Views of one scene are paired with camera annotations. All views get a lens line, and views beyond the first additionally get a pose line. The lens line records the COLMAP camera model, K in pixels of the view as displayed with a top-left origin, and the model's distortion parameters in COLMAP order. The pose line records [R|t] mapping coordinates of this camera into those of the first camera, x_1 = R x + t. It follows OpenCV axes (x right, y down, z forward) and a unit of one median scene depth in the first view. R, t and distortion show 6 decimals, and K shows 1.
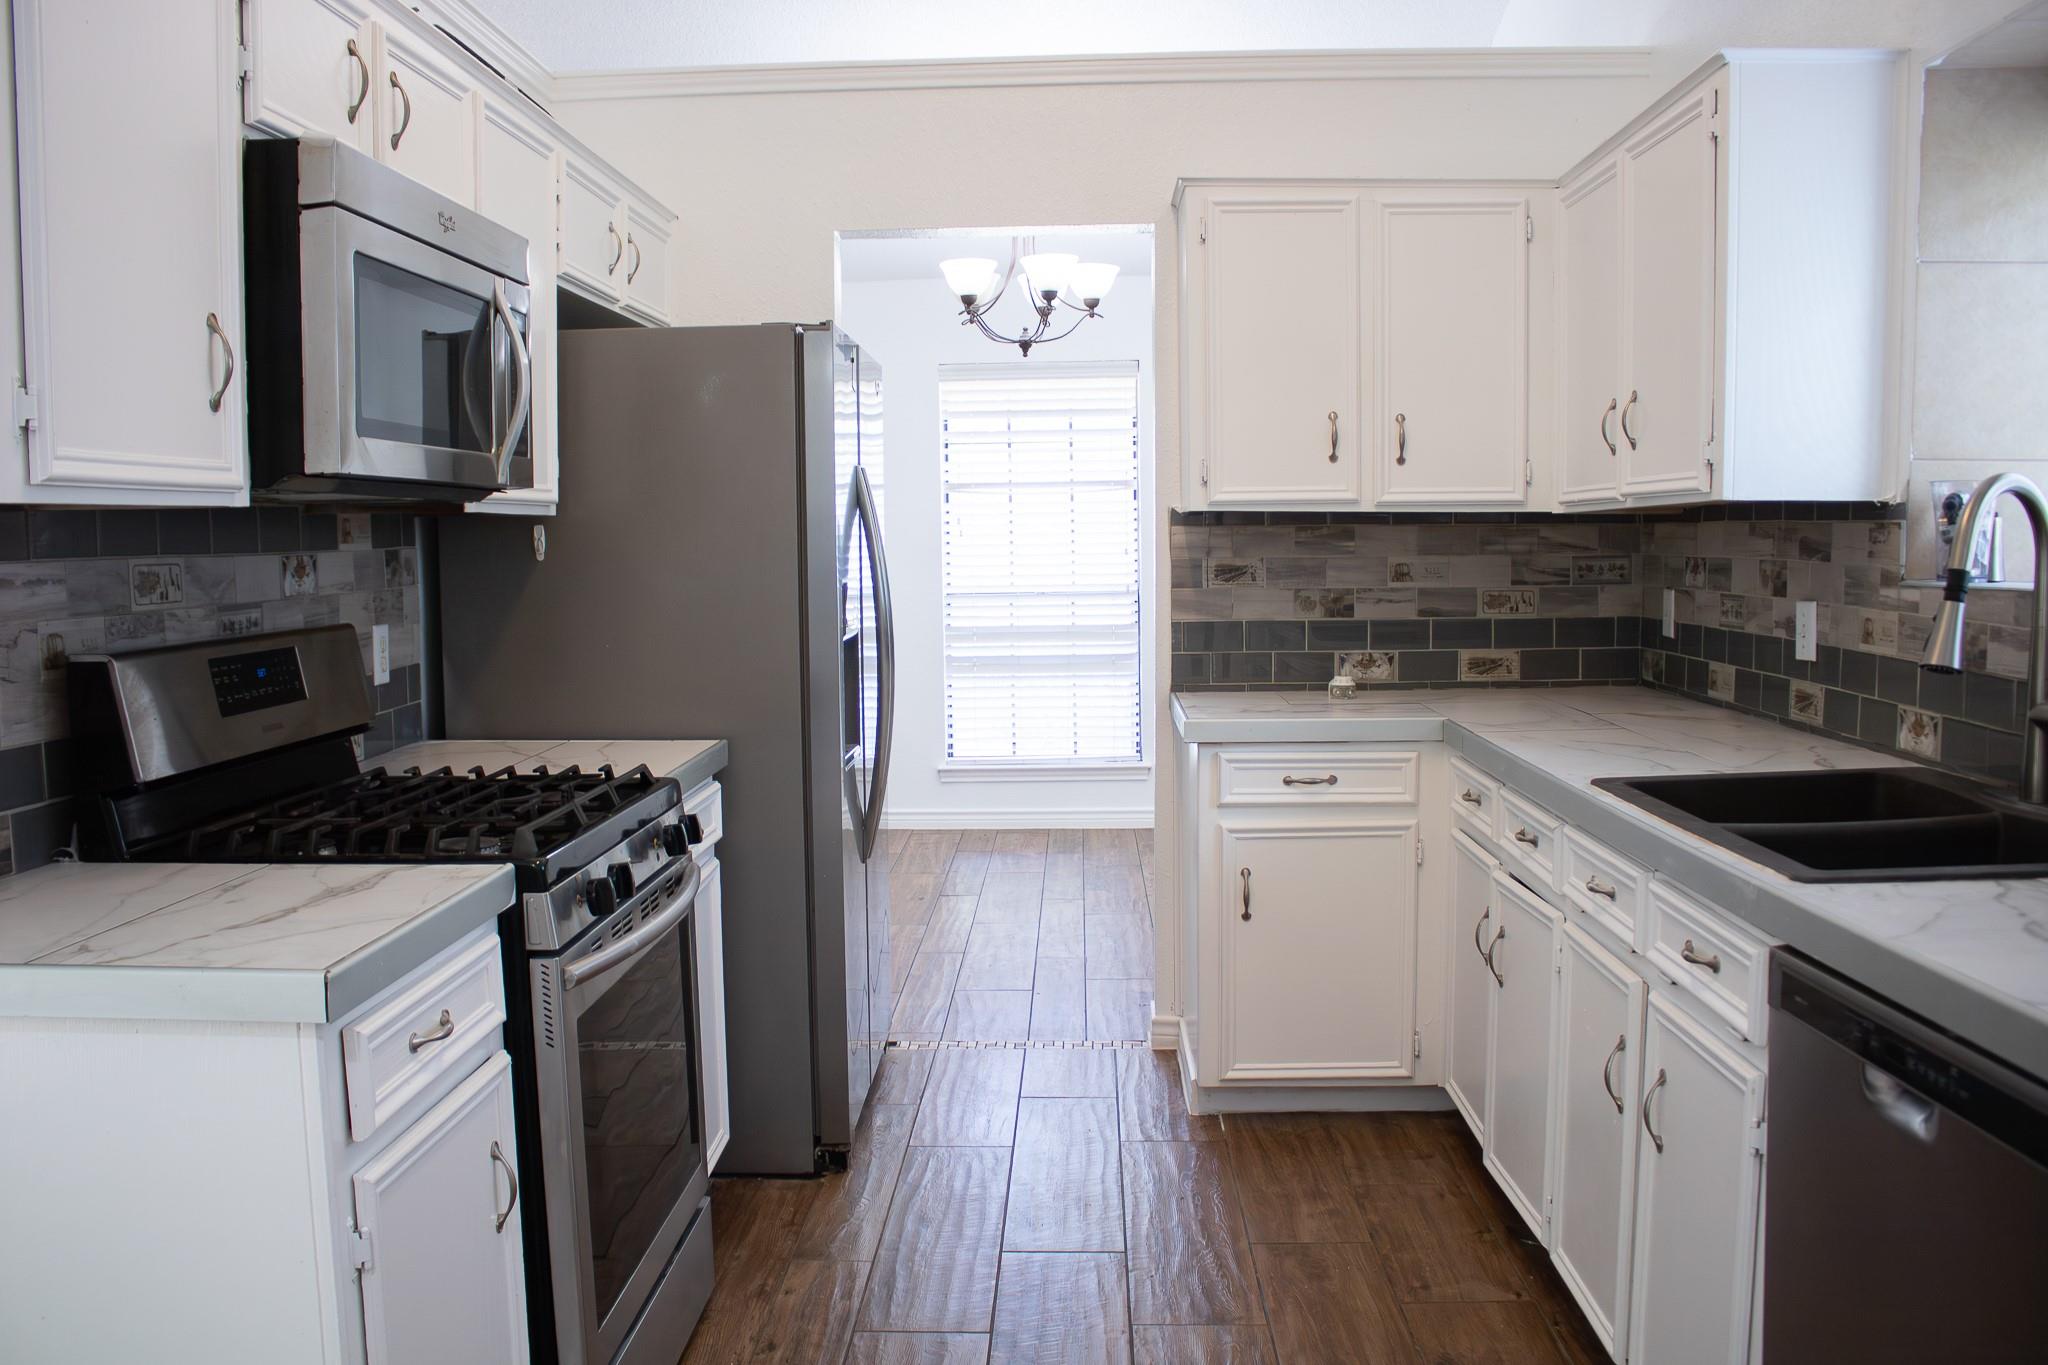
lens RADIAL K [[1716.0, 0, 1015.0], [0, 1716.0, 690.3], [0, 0, 1]] dist [-0.083486, 0.002951]
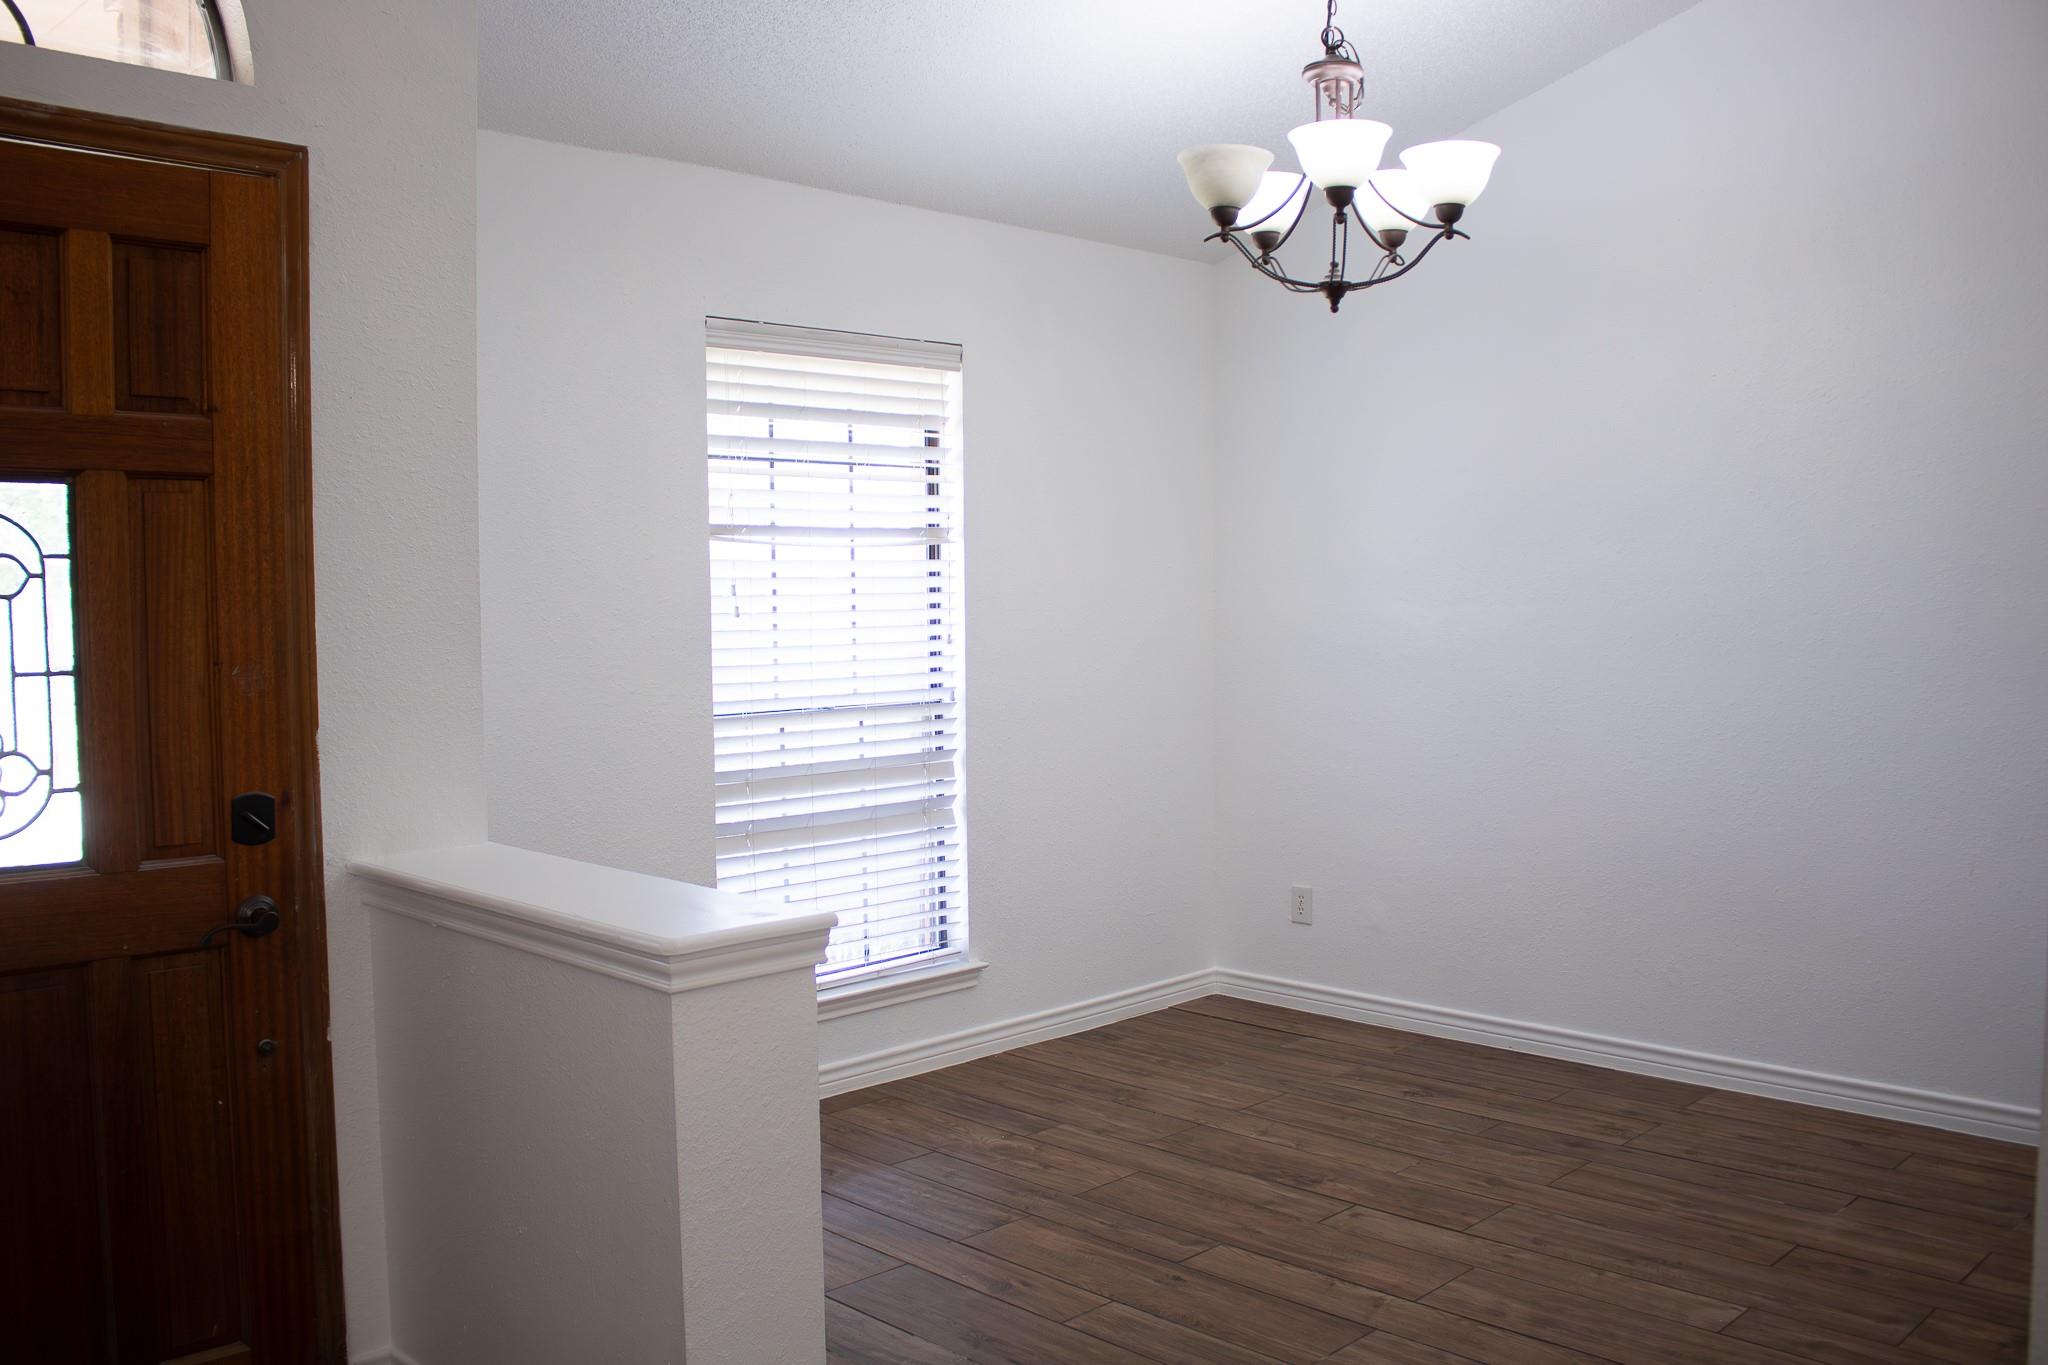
lens RADIAL K [[1716.0, 0, 1015.0], [0, 1716.0, 690.3], [0, 0, 1]] dist [-0.083486, 0.002951]
pose [[0.662780, -0.034856, 0.748003, -0.394135], [0.065935, 0.997753, -0.011929, -0.051784], [-0.745906, 0.057226, 0.663588, 0.547592]]
